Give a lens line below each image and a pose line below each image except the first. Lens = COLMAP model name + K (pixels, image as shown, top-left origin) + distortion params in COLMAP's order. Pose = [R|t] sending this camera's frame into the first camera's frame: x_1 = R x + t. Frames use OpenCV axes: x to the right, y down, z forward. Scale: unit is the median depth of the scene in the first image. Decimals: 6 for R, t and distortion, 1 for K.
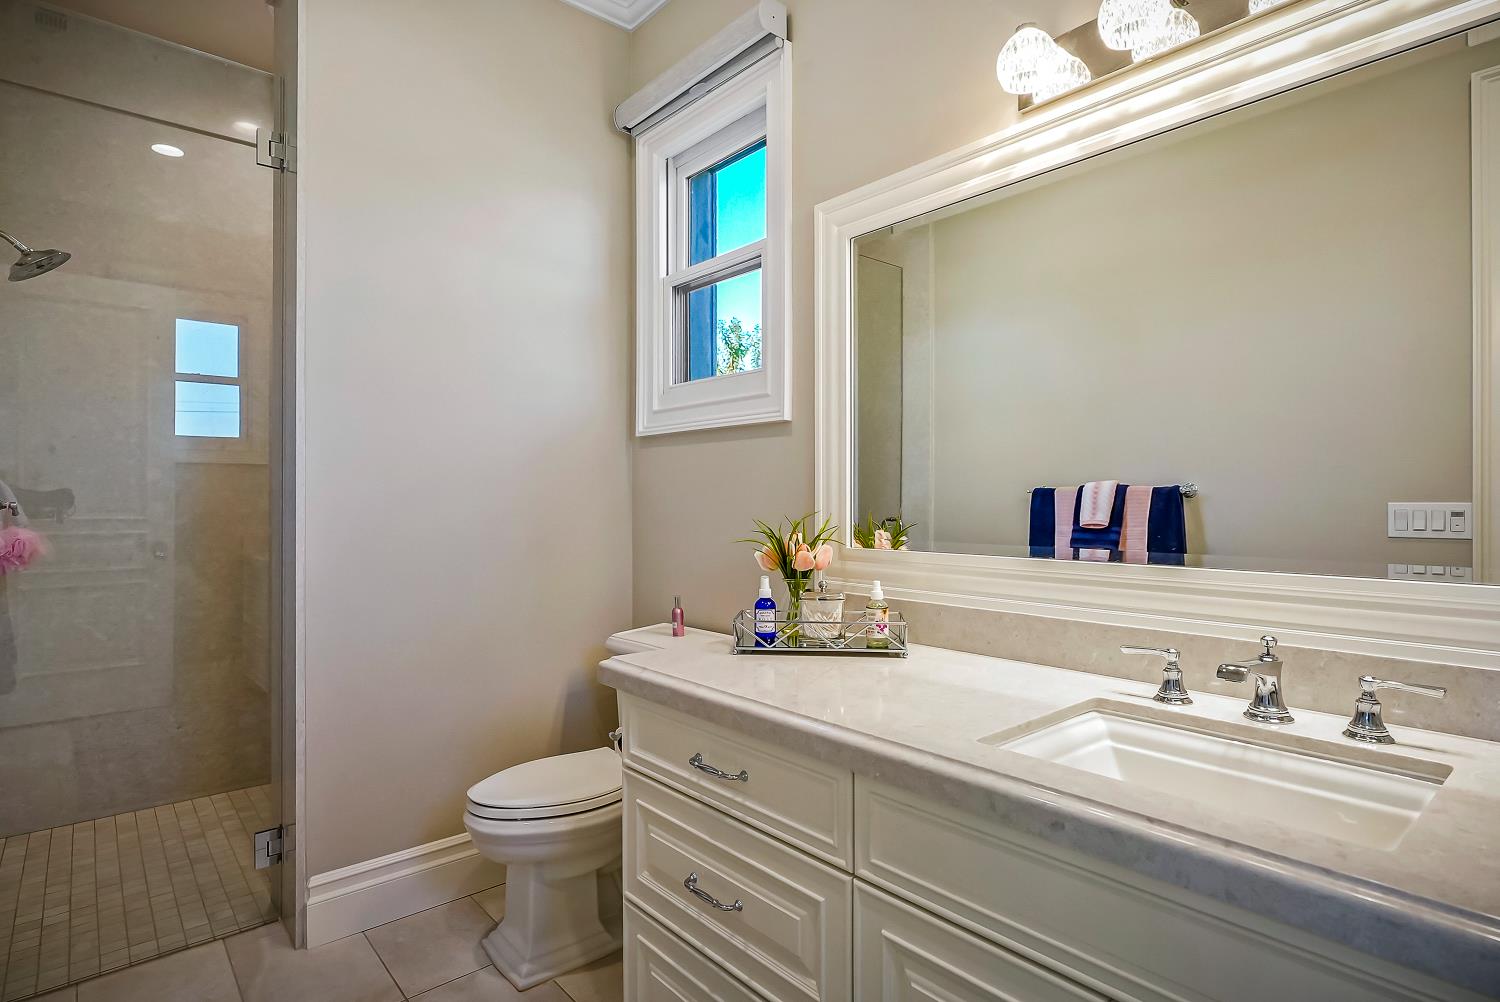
lens RADIAL K [[773.8, 0, 747.9], [0, 773.8, 496.7], [0, 0, 1]] dist [0.003322, 0.000258]
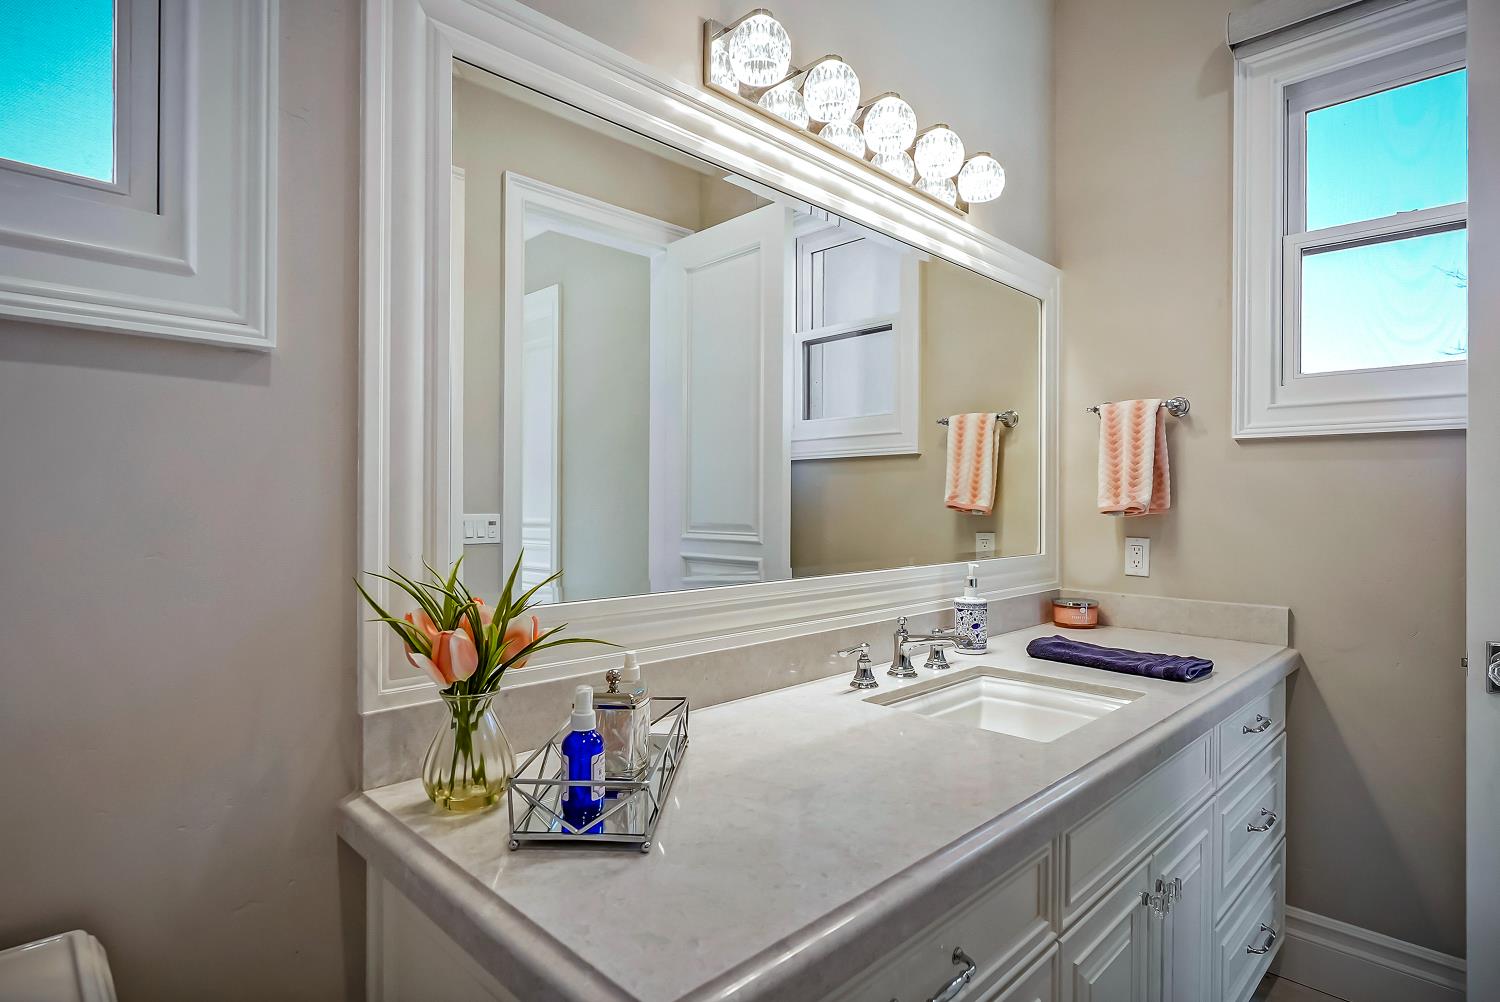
lens RADIAL K [[773.8, 0, 747.9], [0, 773.8, 500.8], [0, 0, 1]] dist [0.003322, 0.000258]
pose [[-0.072632, 0.000181, 0.997359, -0.430911], [0.004422, 0.999990, 0.000140, -0.014706], [-0.997349, 0.004421, -0.072632, 0.823384]]
